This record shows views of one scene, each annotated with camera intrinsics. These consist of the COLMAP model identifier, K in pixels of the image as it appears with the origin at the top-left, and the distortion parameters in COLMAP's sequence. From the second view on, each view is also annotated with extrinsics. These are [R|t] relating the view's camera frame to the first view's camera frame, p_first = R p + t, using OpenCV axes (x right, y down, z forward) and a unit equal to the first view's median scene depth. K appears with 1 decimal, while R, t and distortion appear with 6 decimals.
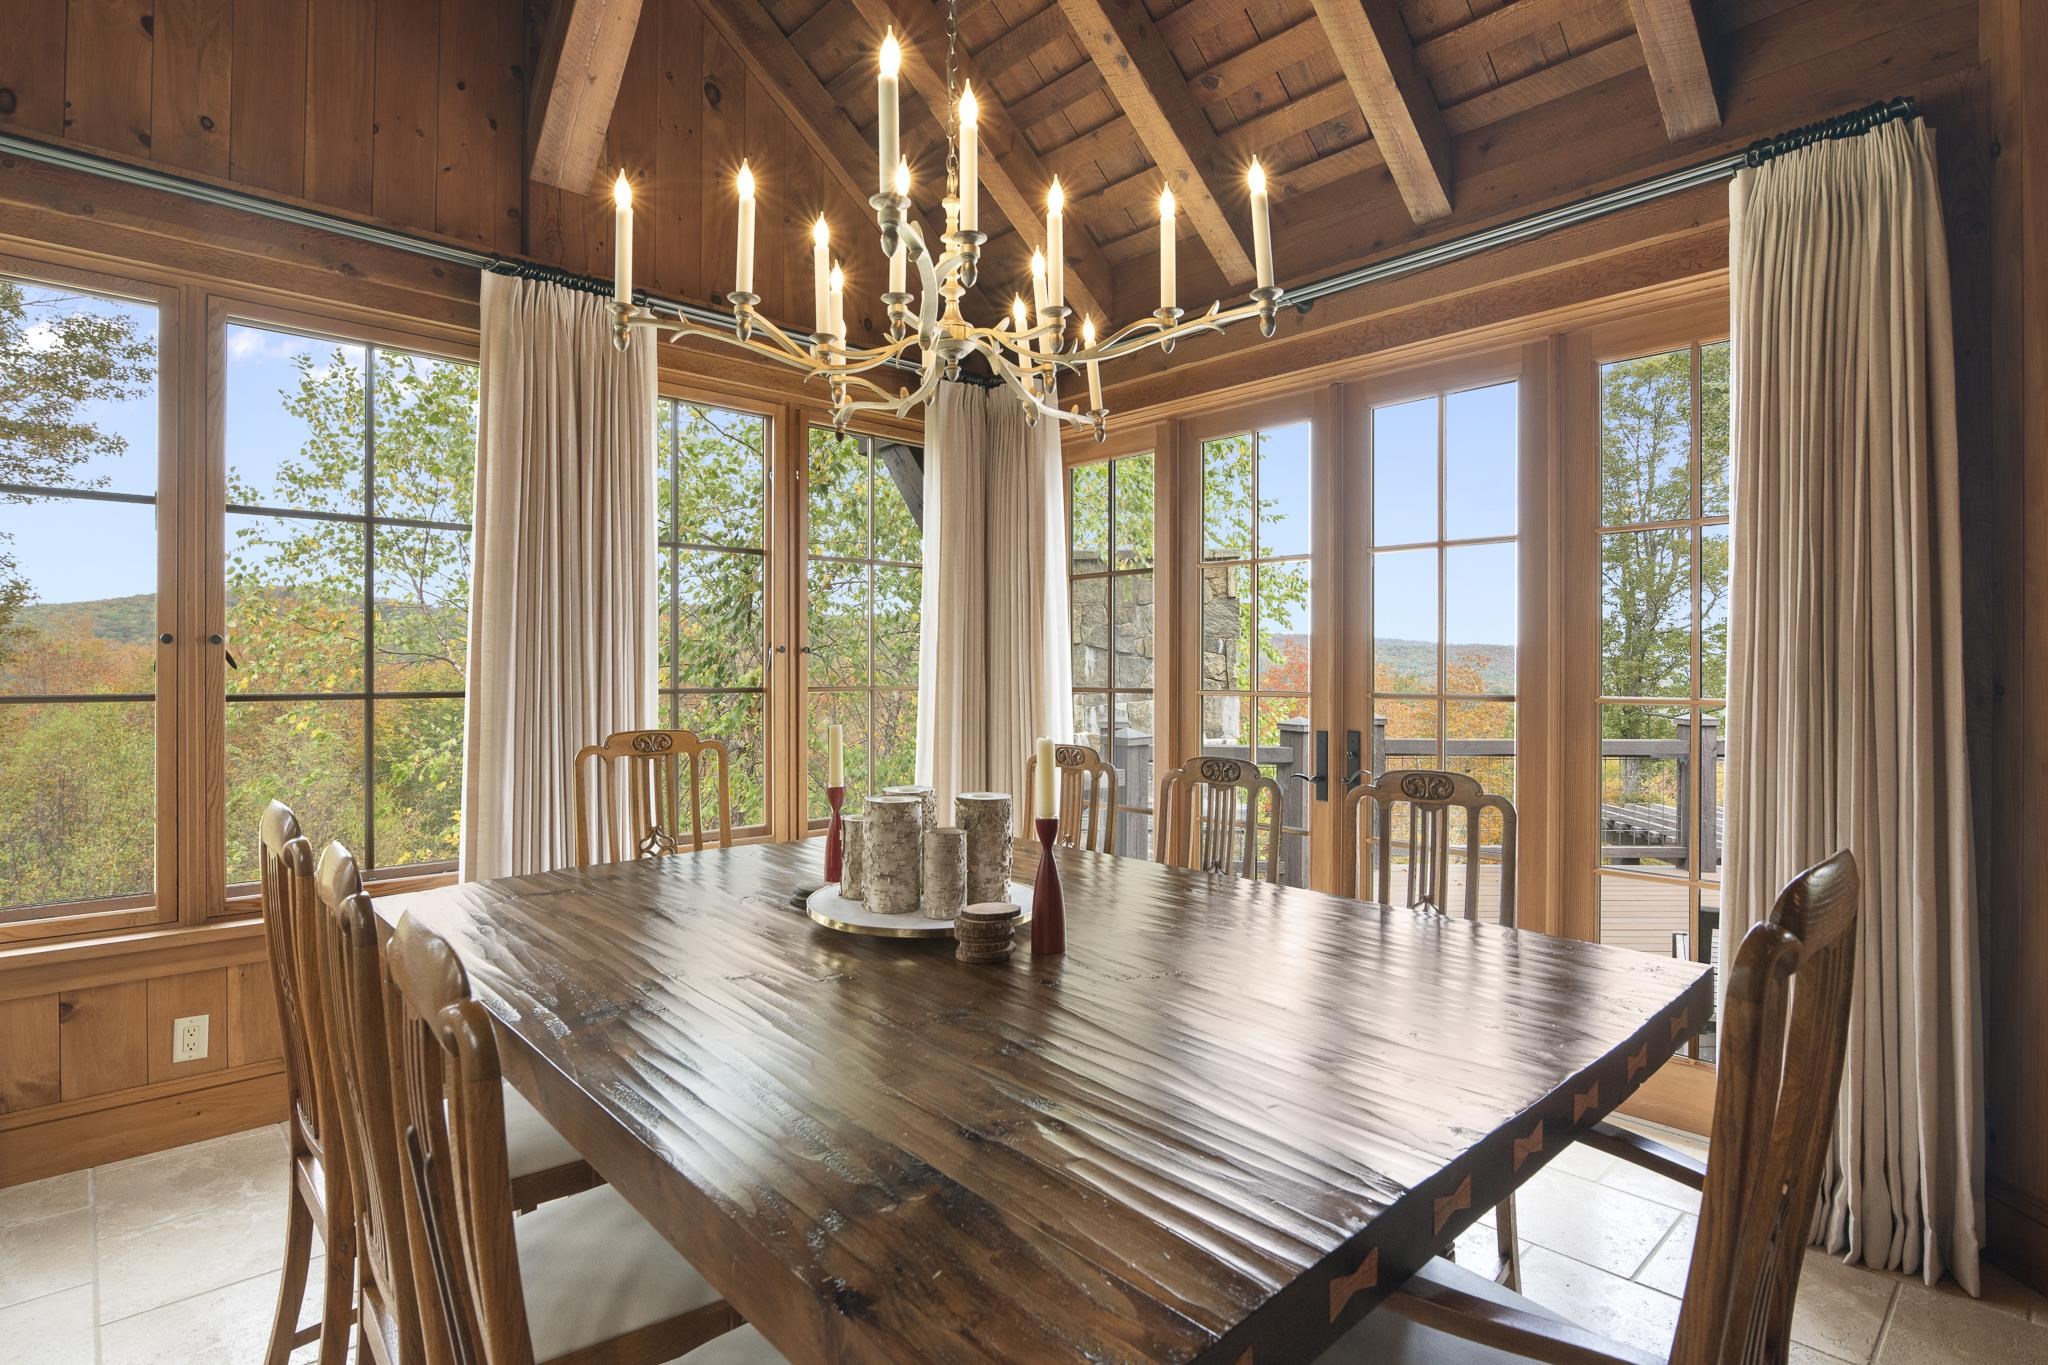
lens RADIAL K [[1019.1, 0, 1026.6], [0, 1019.1, 666.4], [0, 0, 1]] dist [-0.016227, 0.000329]
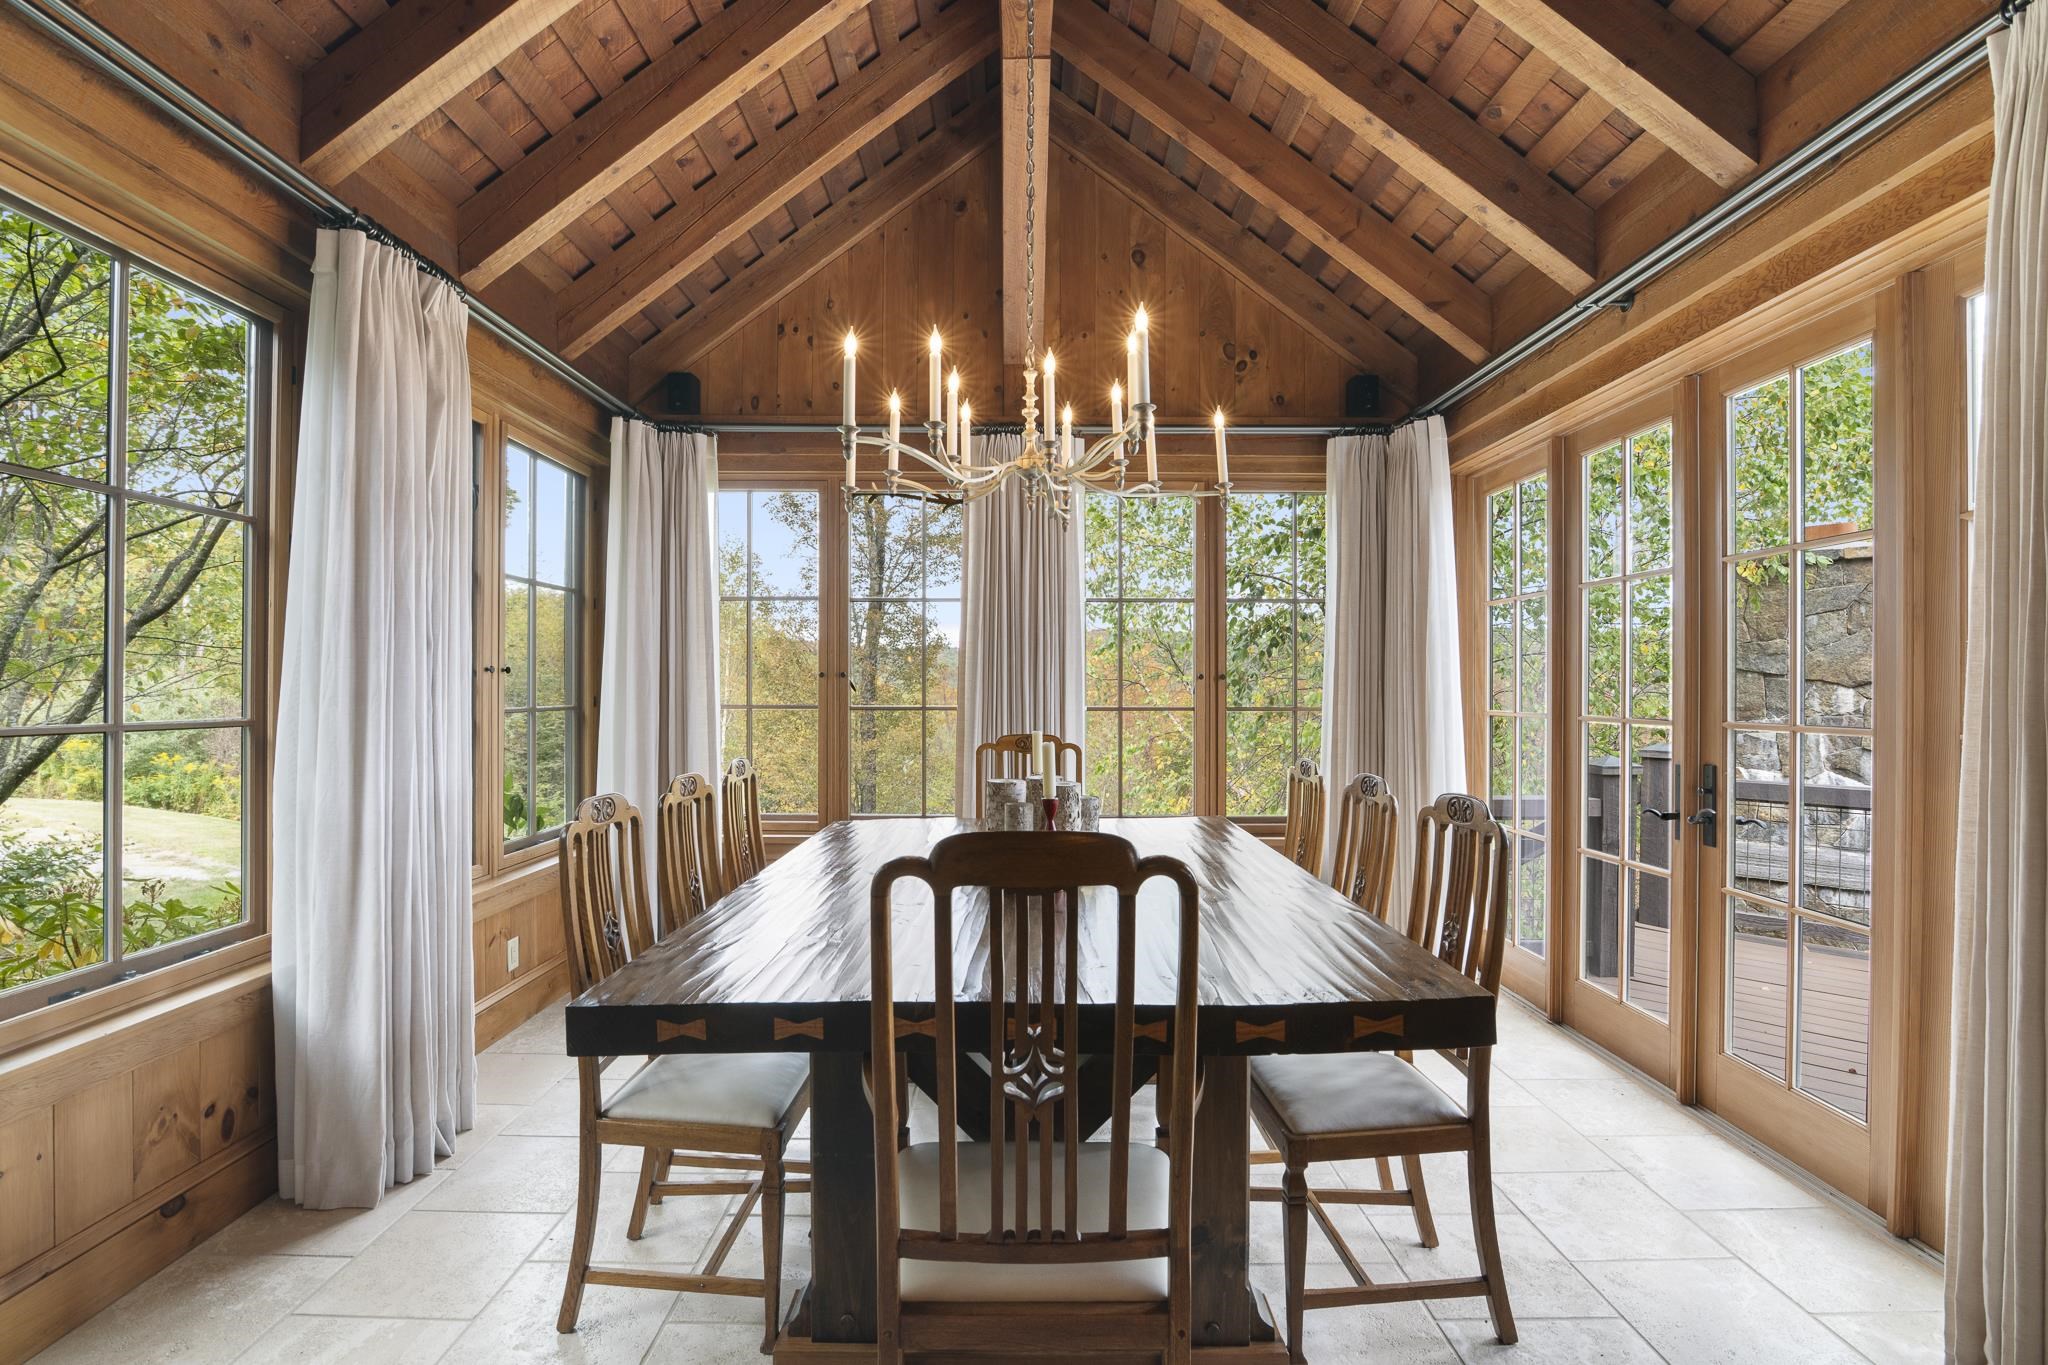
lens RADIAL K [[942.7, 0, 1014.4], [0, 942.7, 683.1], [0, 0, 1]] dist [-0.016904, 0.000616]
pose [[0.727606, -0.002163, -0.685991, 0.494726], [-0.003584, 0.999969, -0.006955, -0.001716], [0.685986, 0.007519, 0.727576, 0.002697]]
